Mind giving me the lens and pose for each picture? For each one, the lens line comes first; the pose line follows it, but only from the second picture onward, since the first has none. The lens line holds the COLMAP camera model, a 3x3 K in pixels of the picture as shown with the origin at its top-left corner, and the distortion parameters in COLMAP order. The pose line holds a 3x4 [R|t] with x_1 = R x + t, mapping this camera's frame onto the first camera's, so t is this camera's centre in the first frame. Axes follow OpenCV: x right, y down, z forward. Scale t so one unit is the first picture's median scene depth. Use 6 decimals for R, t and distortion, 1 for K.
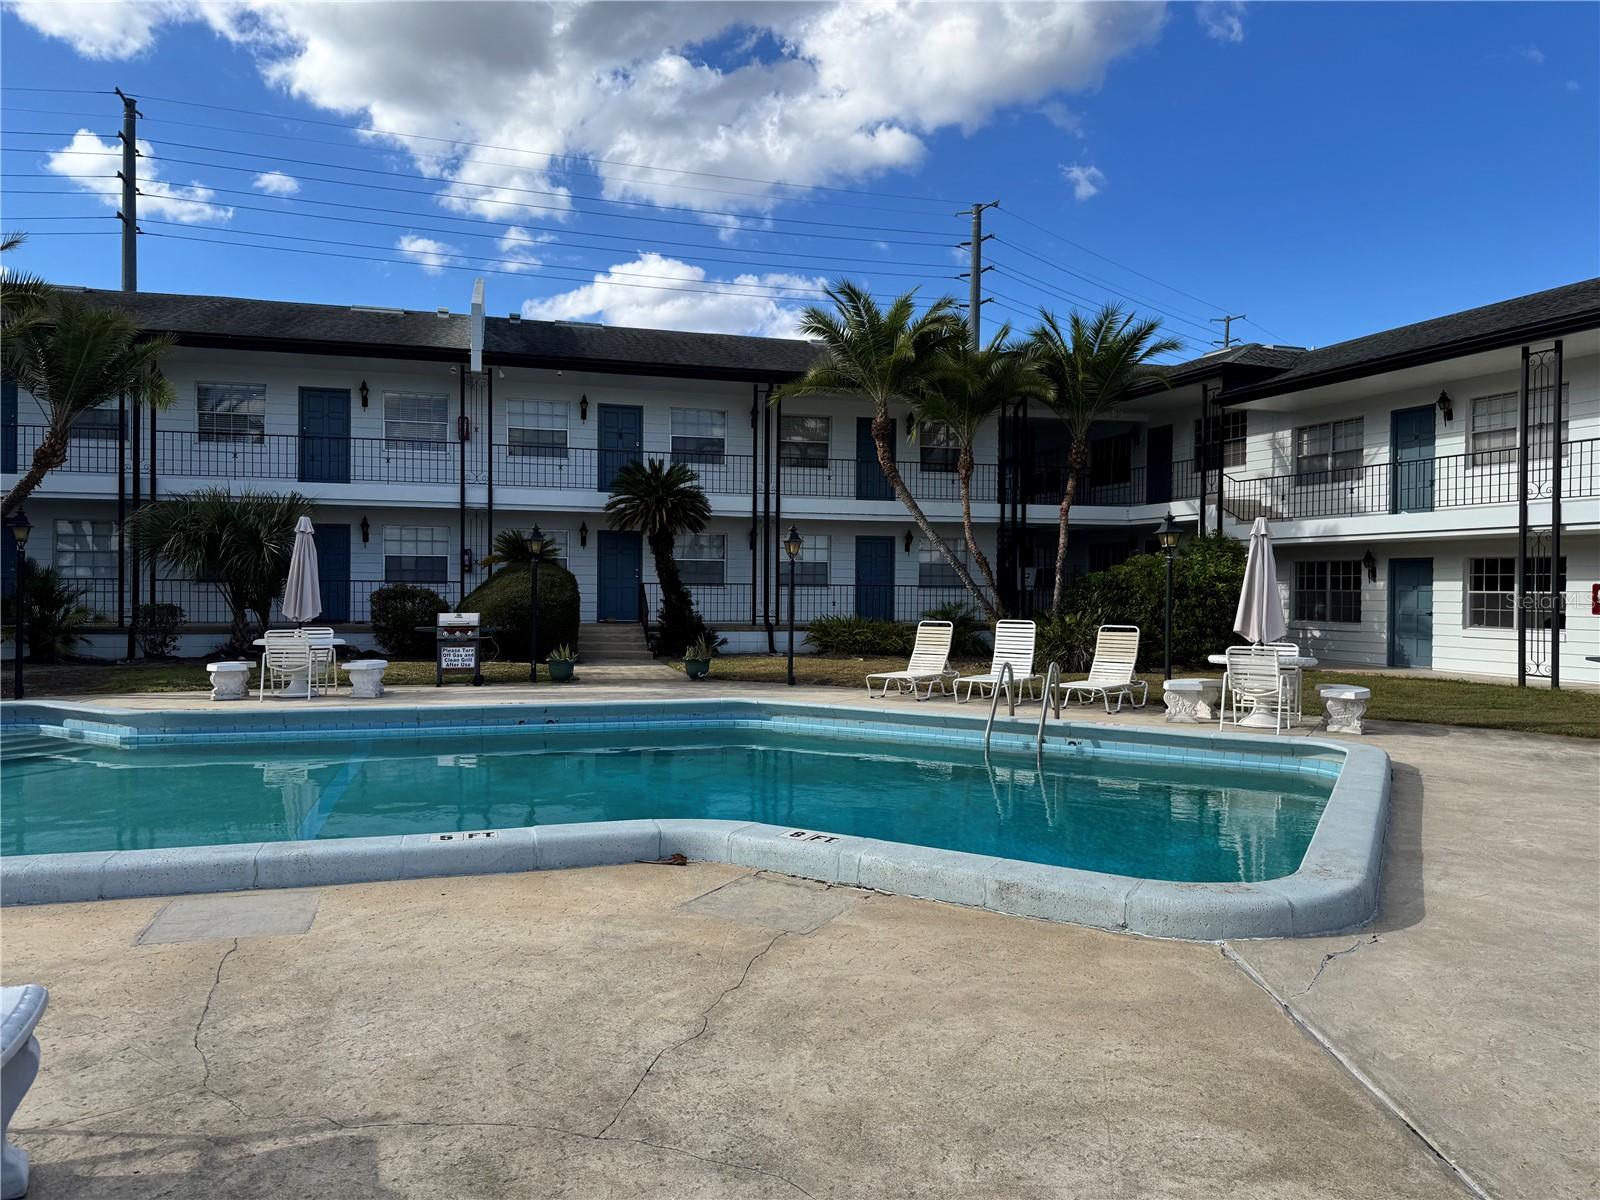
lens RADIAL K [[1125.9, 0, 802.3], [0, 1125.9, 596.1], [0, 0, 1]] dist [-0.004848, -0.003304]
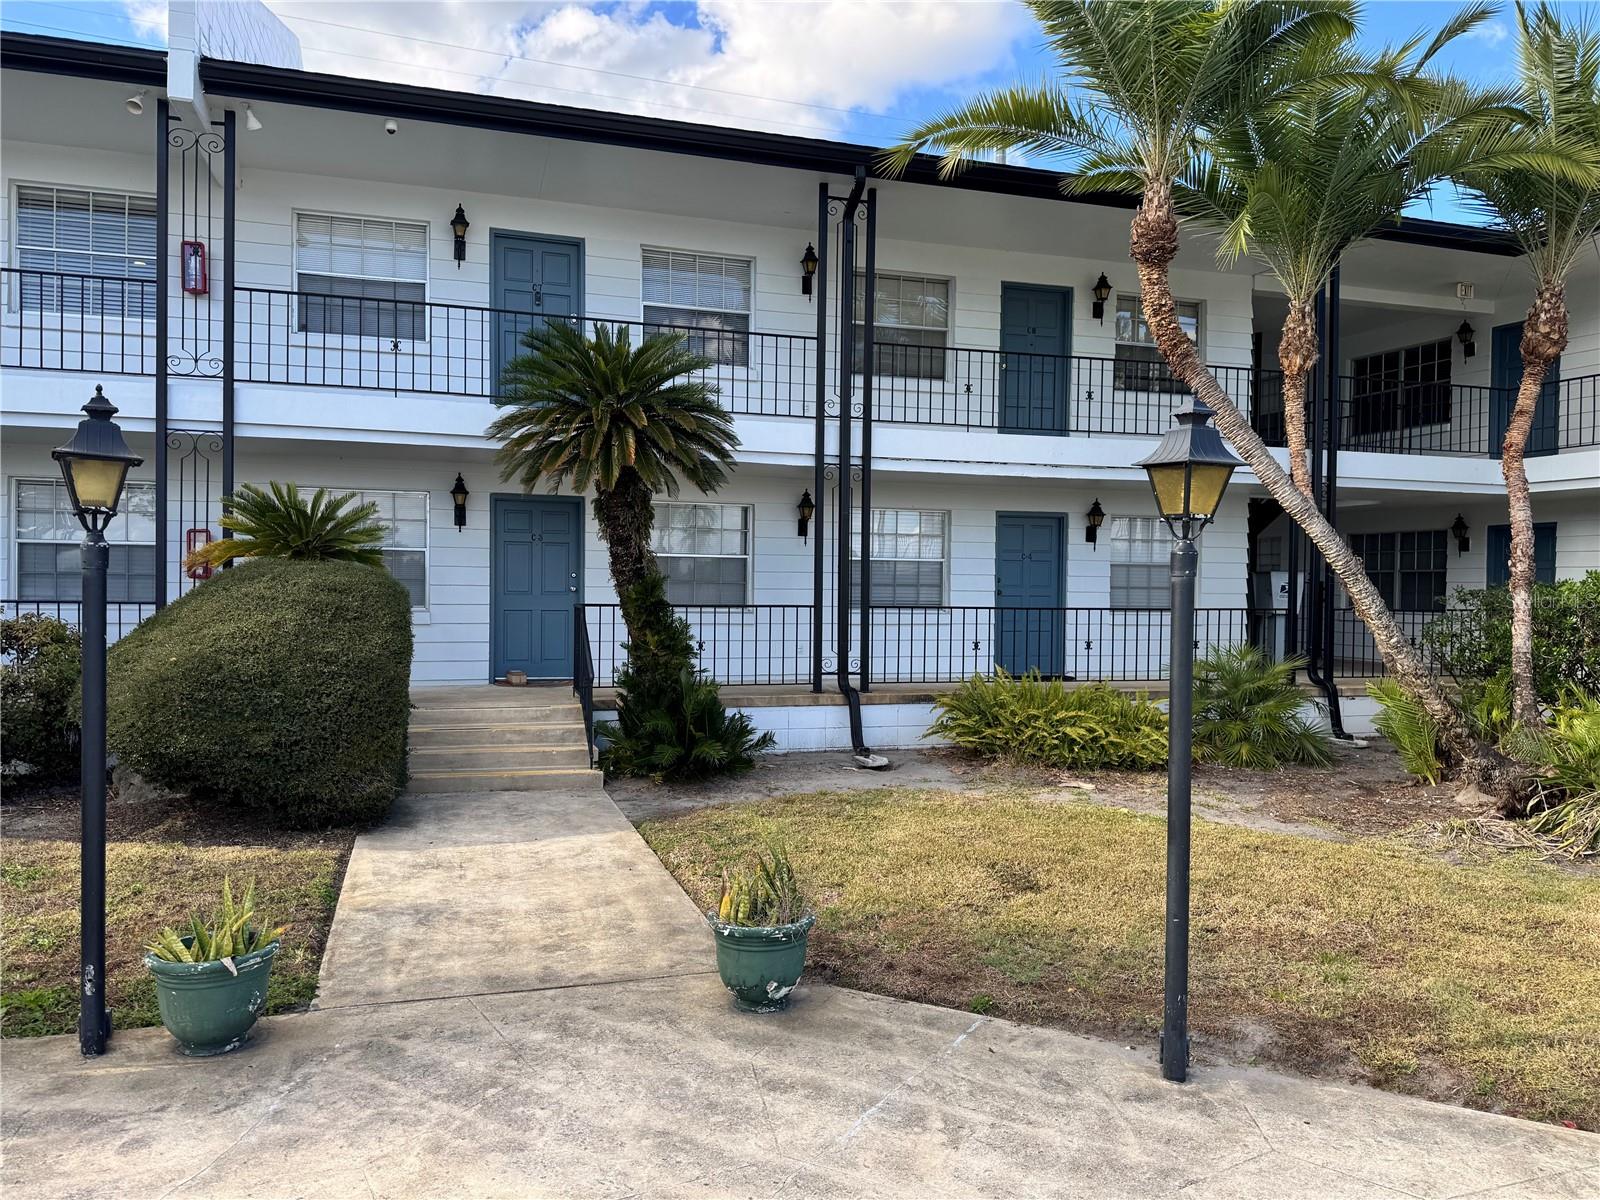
lens RADIAL K [[1125.9, 0, 797.1], [0, 1125.9, 600.7], [0, 0, 1]] dist [-0.004848, -0.003304]
pose [[0.999469, 0.002434, 0.032478, -0.067263], [-0.002430, 0.999997, -0.000181, -0.012816], [-0.032478, 0.000102, 0.999472, 0.525021]]
